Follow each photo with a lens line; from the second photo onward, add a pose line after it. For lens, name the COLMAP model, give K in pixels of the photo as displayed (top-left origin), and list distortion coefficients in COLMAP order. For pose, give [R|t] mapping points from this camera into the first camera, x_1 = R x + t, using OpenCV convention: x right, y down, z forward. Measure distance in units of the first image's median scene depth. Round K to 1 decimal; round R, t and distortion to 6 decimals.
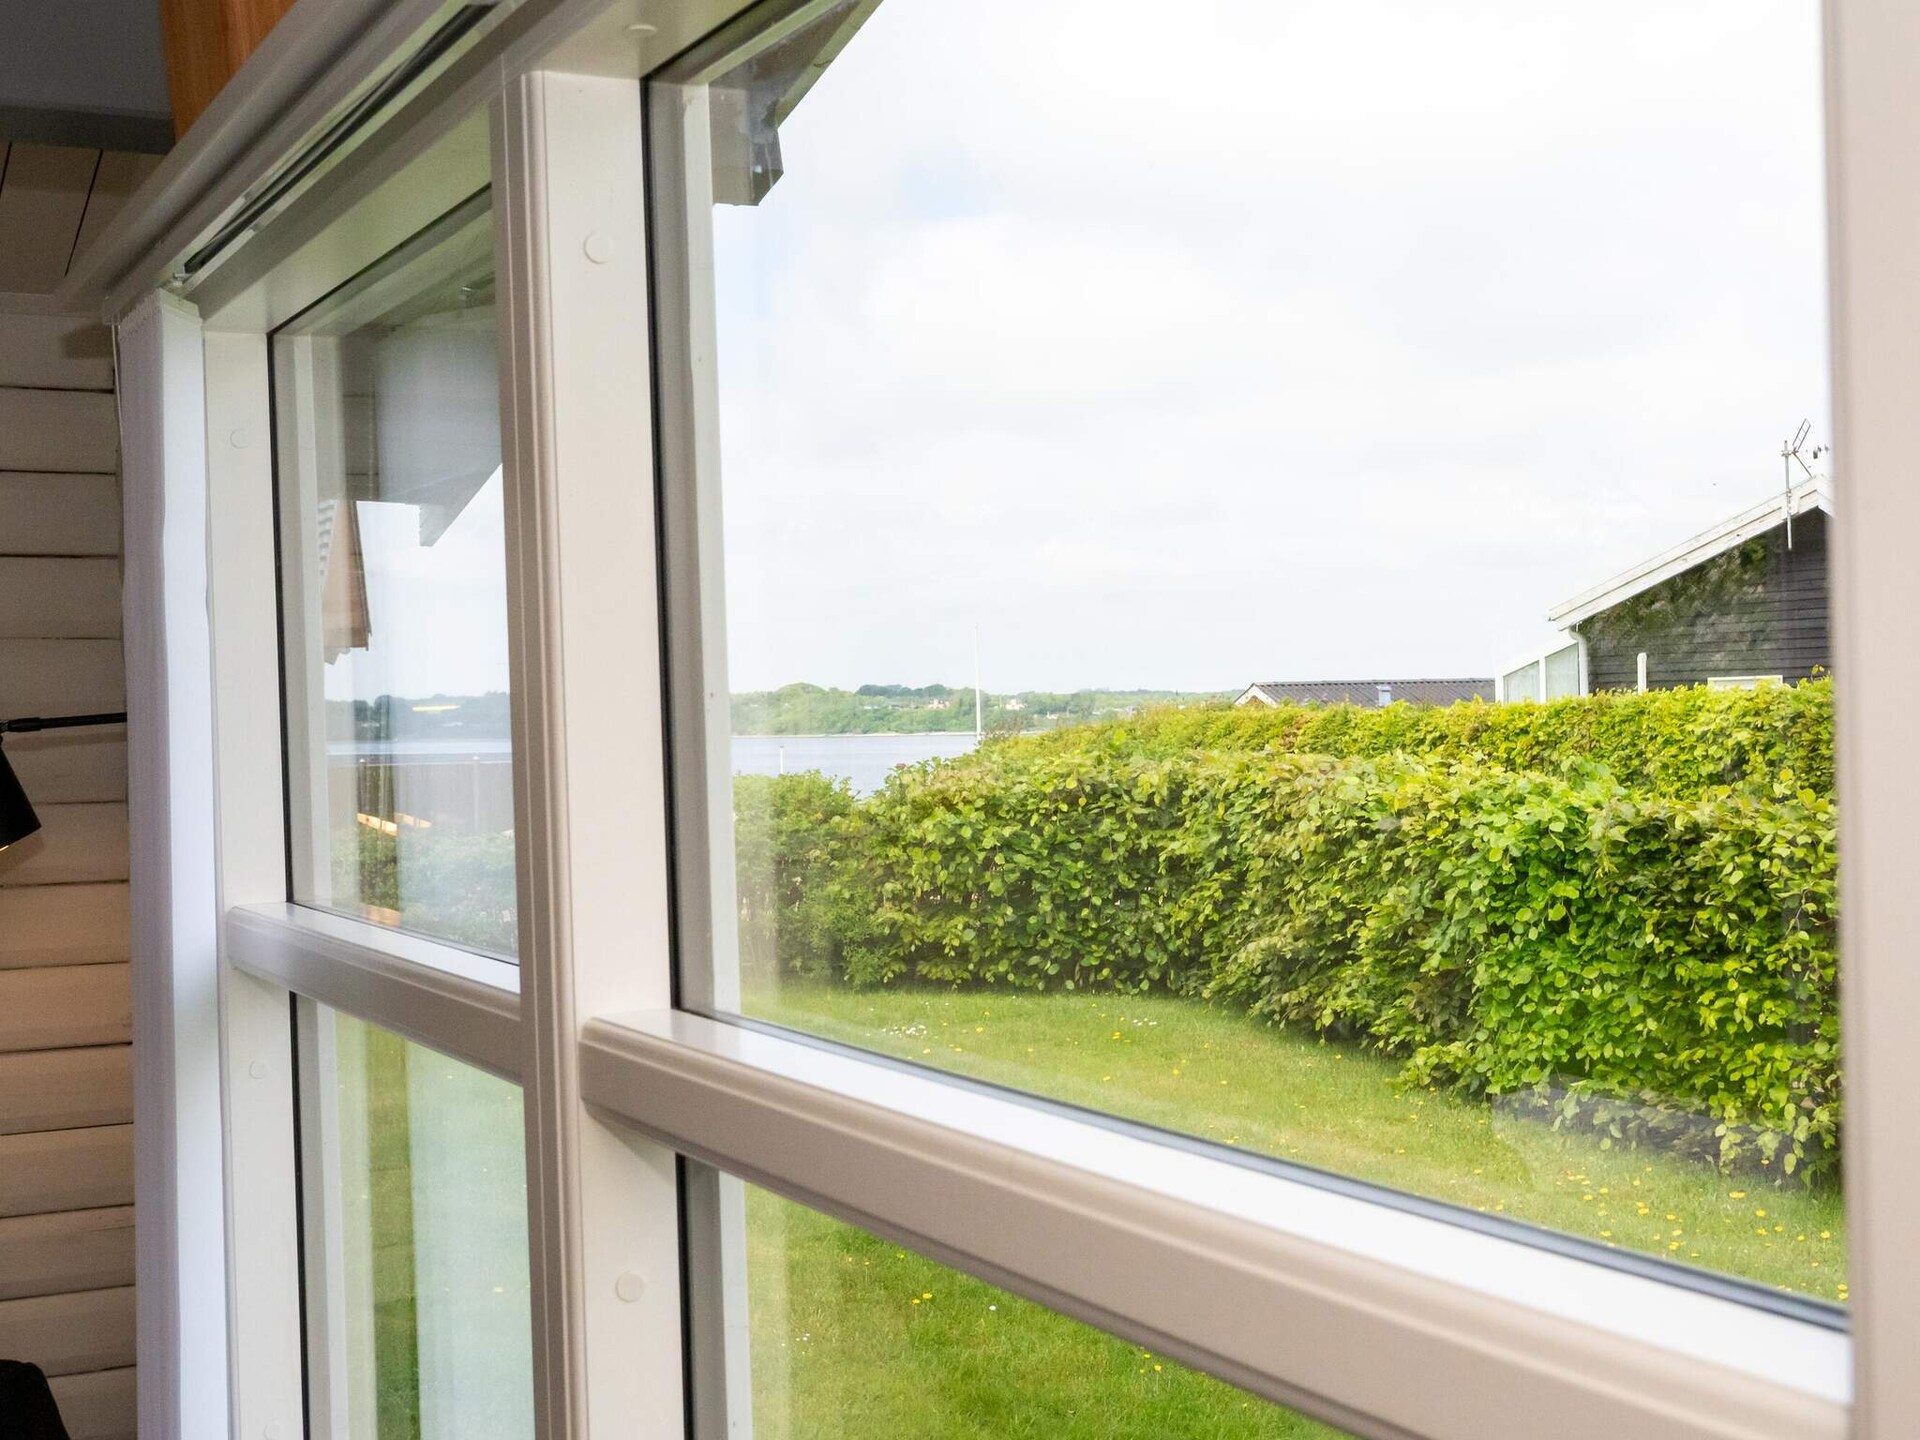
lens RADIAL K [[2361.7, 0, 951.9], [0, 2361.7, 723.2], [0, 0, 1]] dist [0.026113, 0.000000]
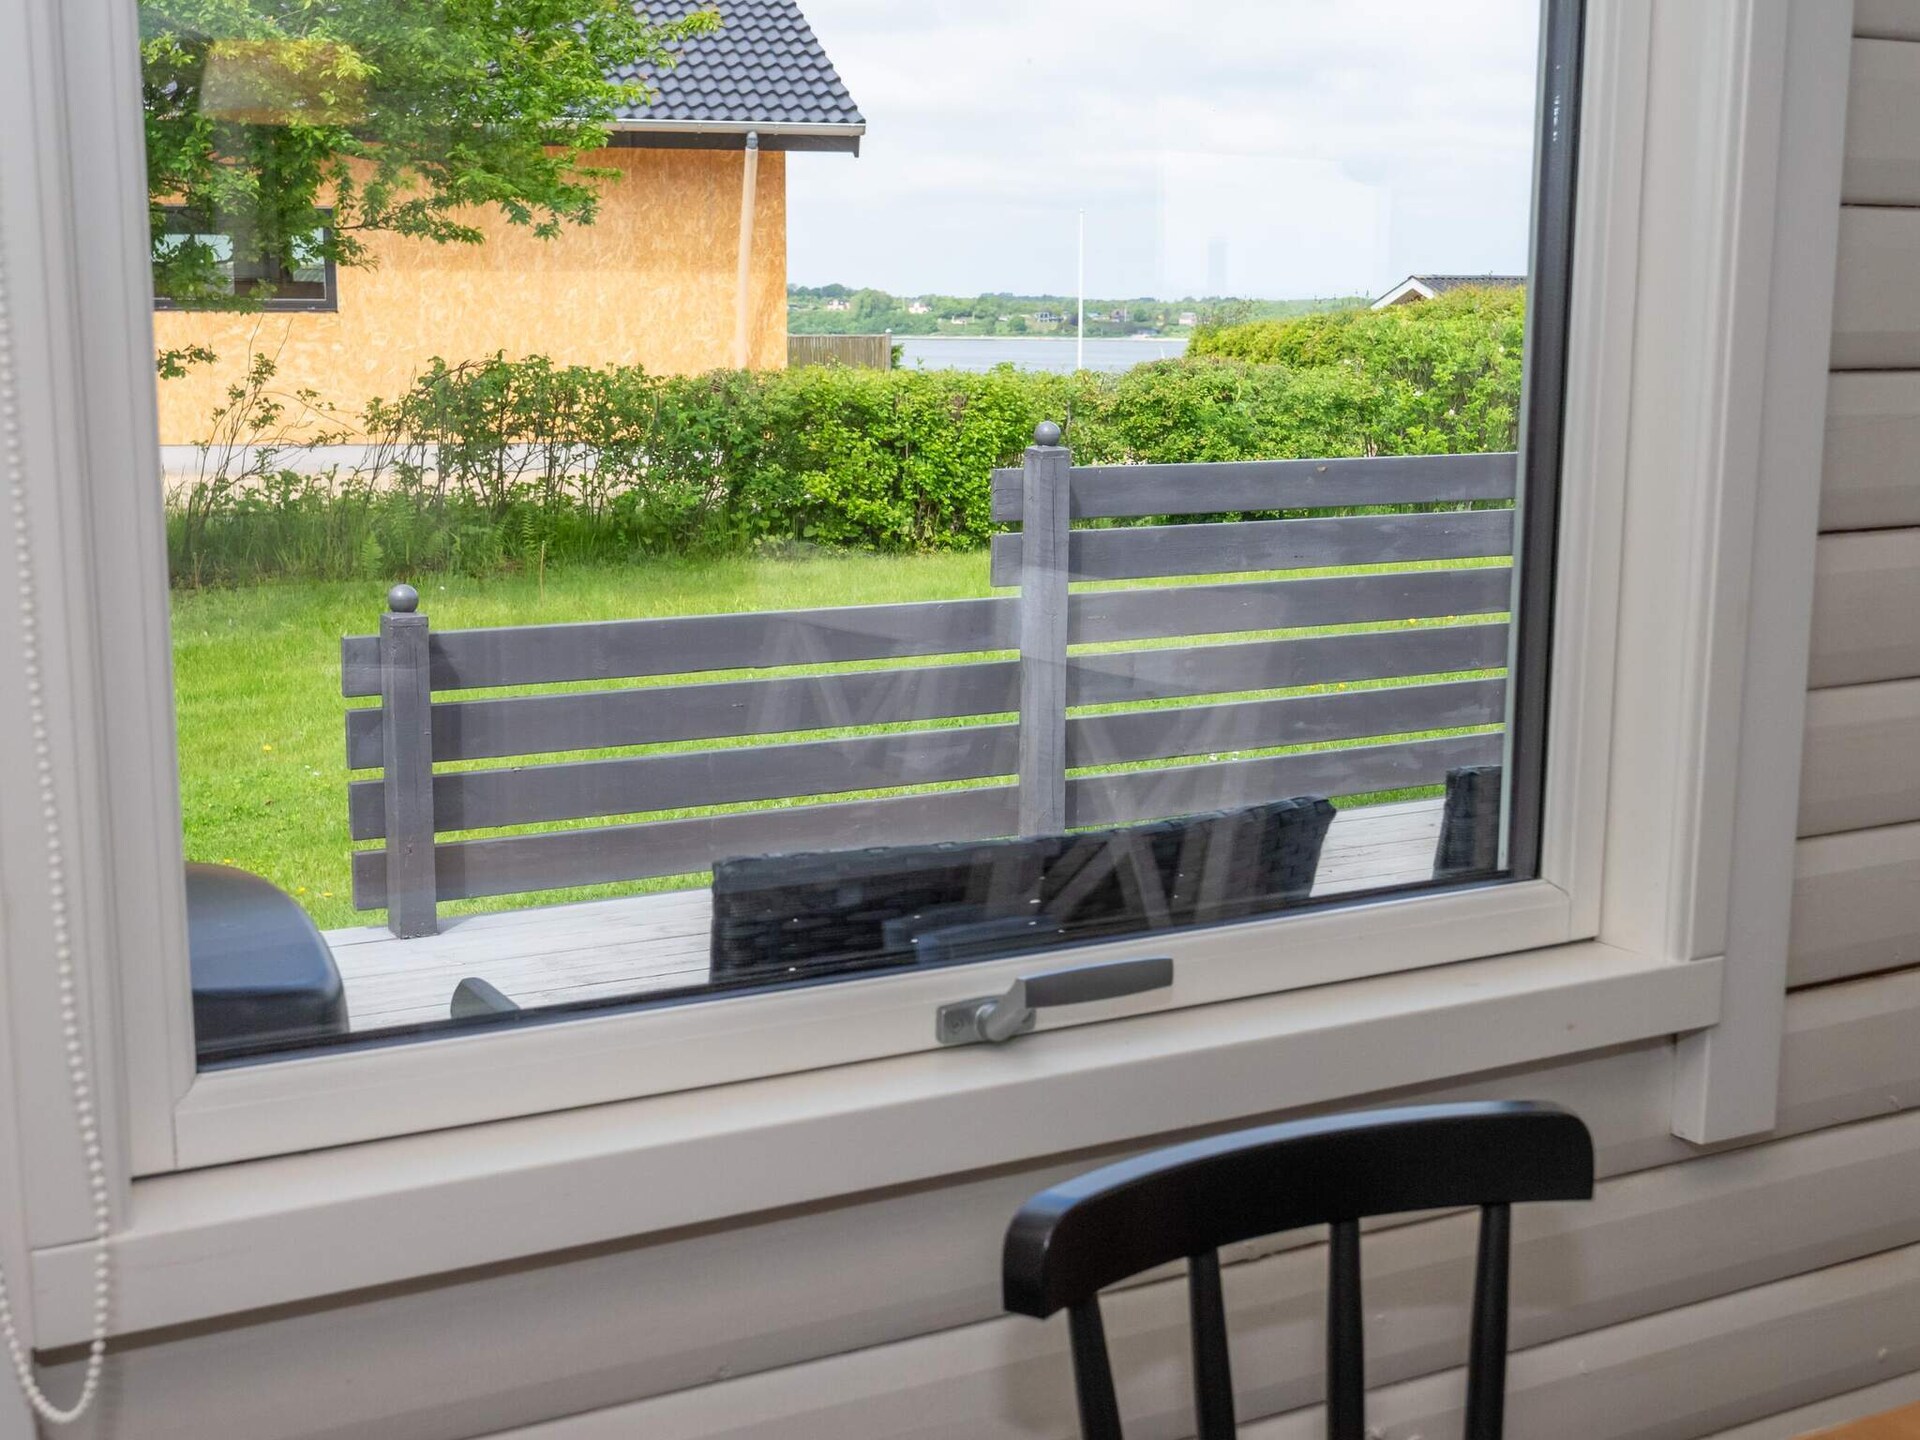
lens RADIAL K [[2419.9, 0, 917.8], [0, 2419.9, 785.5], [0, 0, 1]] dist [0.008574, 0.000000]
pose [[0.999020, 0.016850, 0.040924, -0.425215], [-0.024144, 0.982466, 0.184872, 0.037234], [-0.037091, -0.185679, 0.981910, -0.030977]]
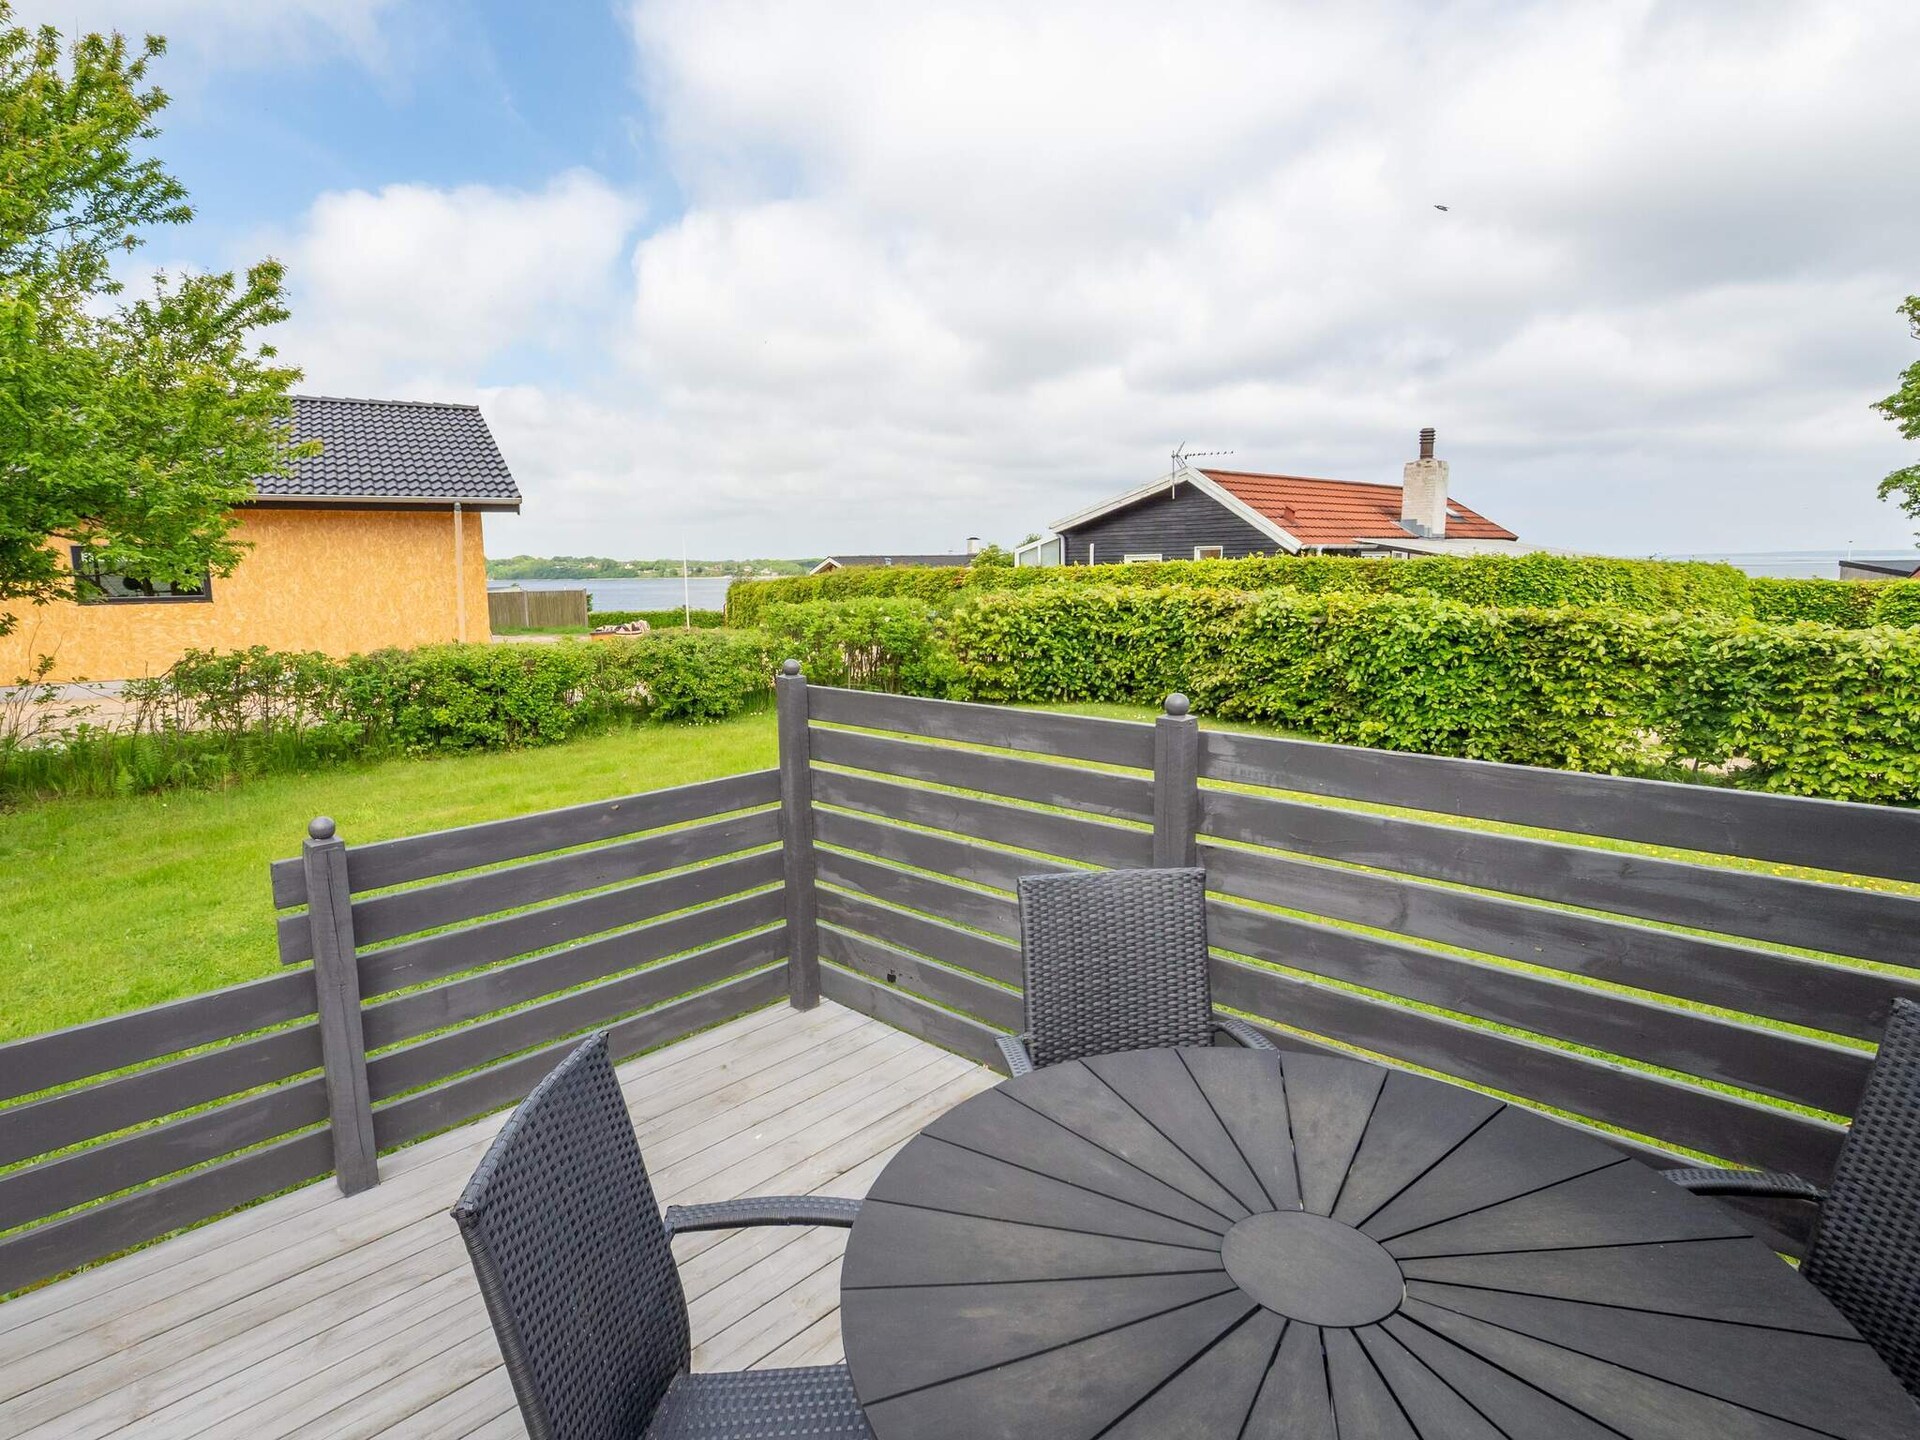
lens RADIAL K [[1017.7, 0, 925.7], [0, 1017.7, 716.8], [0, 0, 1]] dist [-0.004392, -0.003014]
pose [[0.950514, -0.038315, 0.308311, -0.330006], [-0.004489, 0.990569, 0.136941, 0.003951], [-0.310650, -0.131548, 0.941377, 0.185811]]
